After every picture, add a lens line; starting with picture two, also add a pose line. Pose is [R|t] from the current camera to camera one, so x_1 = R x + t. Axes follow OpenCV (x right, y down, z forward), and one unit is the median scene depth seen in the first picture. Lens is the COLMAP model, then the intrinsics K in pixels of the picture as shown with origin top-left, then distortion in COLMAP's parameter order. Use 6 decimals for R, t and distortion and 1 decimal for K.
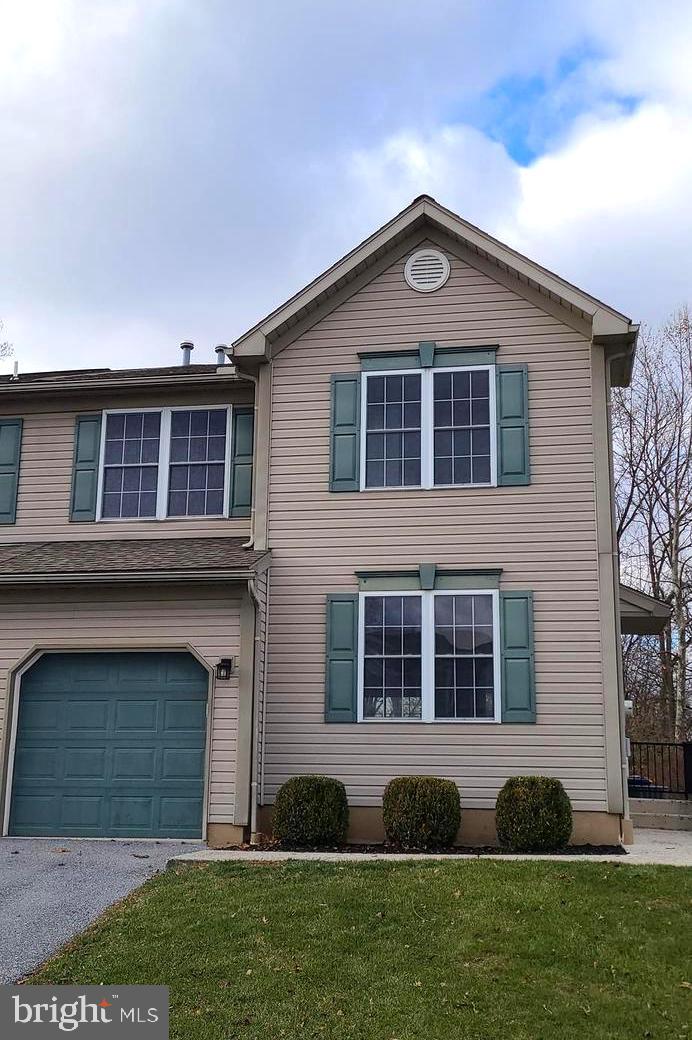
lens RADIAL K [[1190.6, 0, 315.8], [0, 1190.6, 525.3], [0, 0, 1]] dist [0.057750, -0.003663]
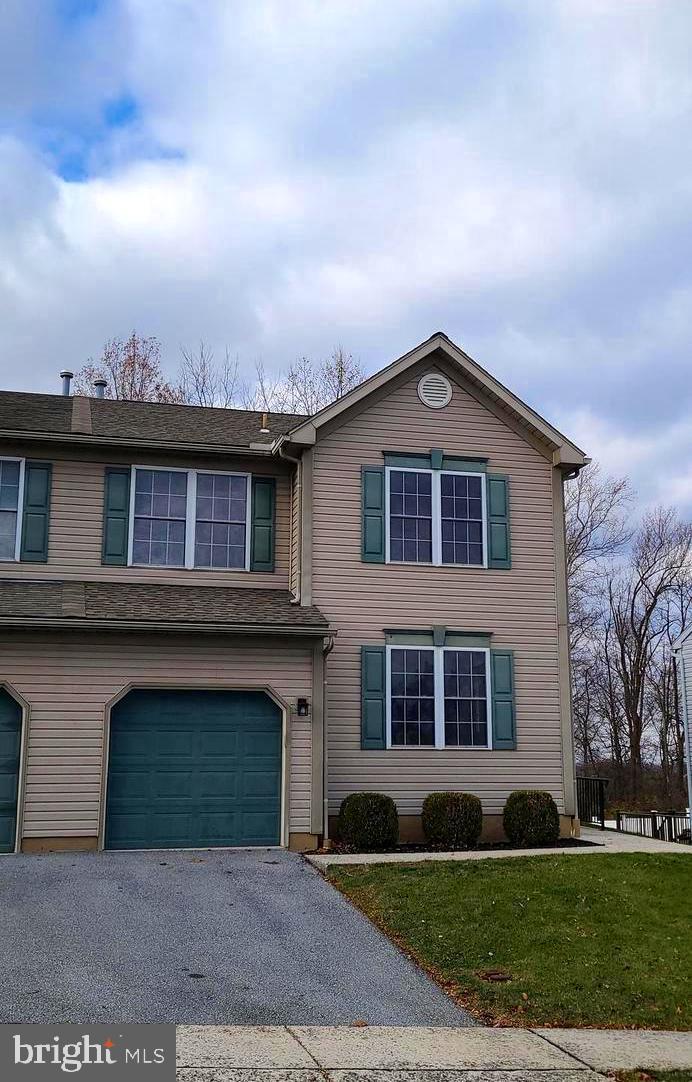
lens RADIAL K [[1193.0, 0, 369.4], [0, 1193.0, 536.2], [0, 0, 1]] dist [0.051115, -0.006095]
pose [[0.895319, 0.072710, 0.439451, -0.537637], [-0.084541, 0.996393, 0.007380, -0.065785], [-0.437330, -0.043759, 0.898236, -0.119277]]
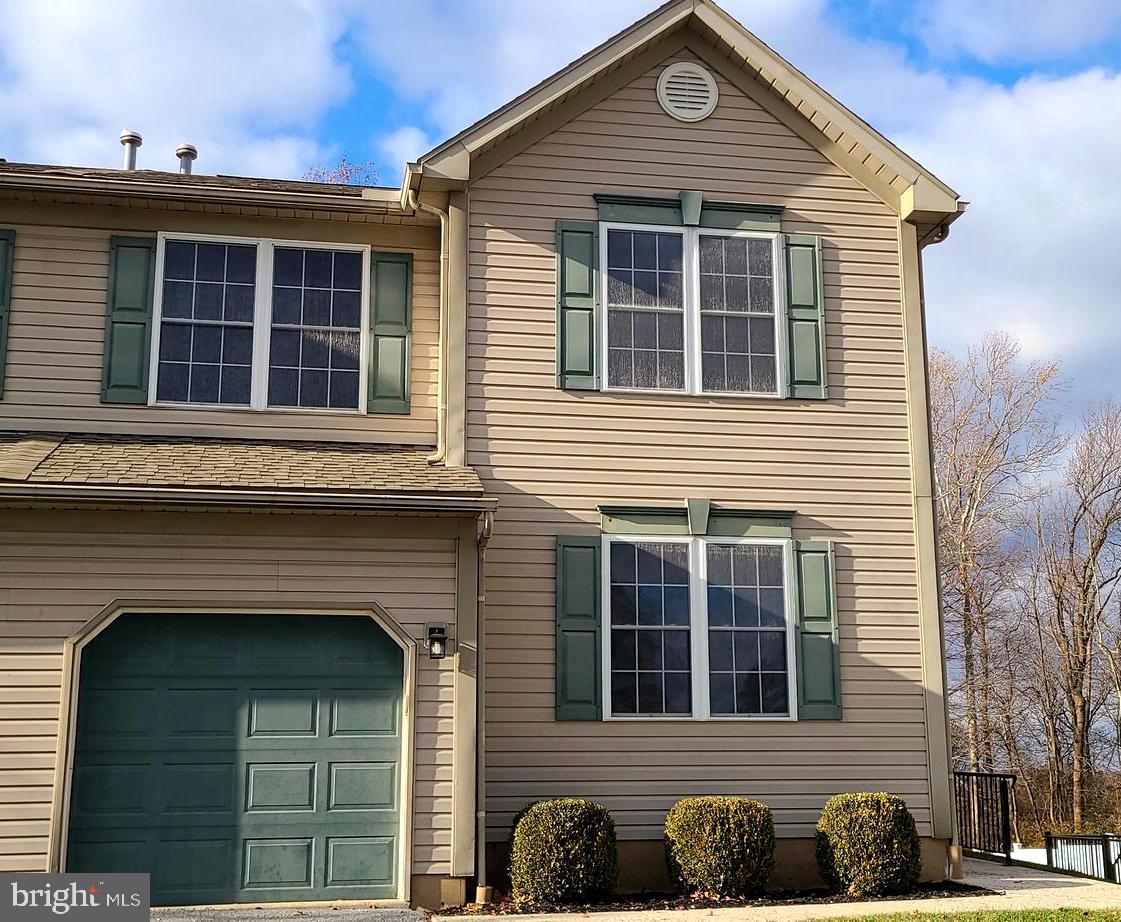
lens RADIAL K [[1597.0, 0, 621.4], [0, 1597.0, 437.1], [0, 0, 1]] dist [0.038211, 0.031807]
pose [[0.920815, 0.061491, 0.385122, -0.316442], [-0.062921, 0.997979, -0.008901, 0.006127], [-0.384891, -0.016036, 0.922823, 0.126109]]
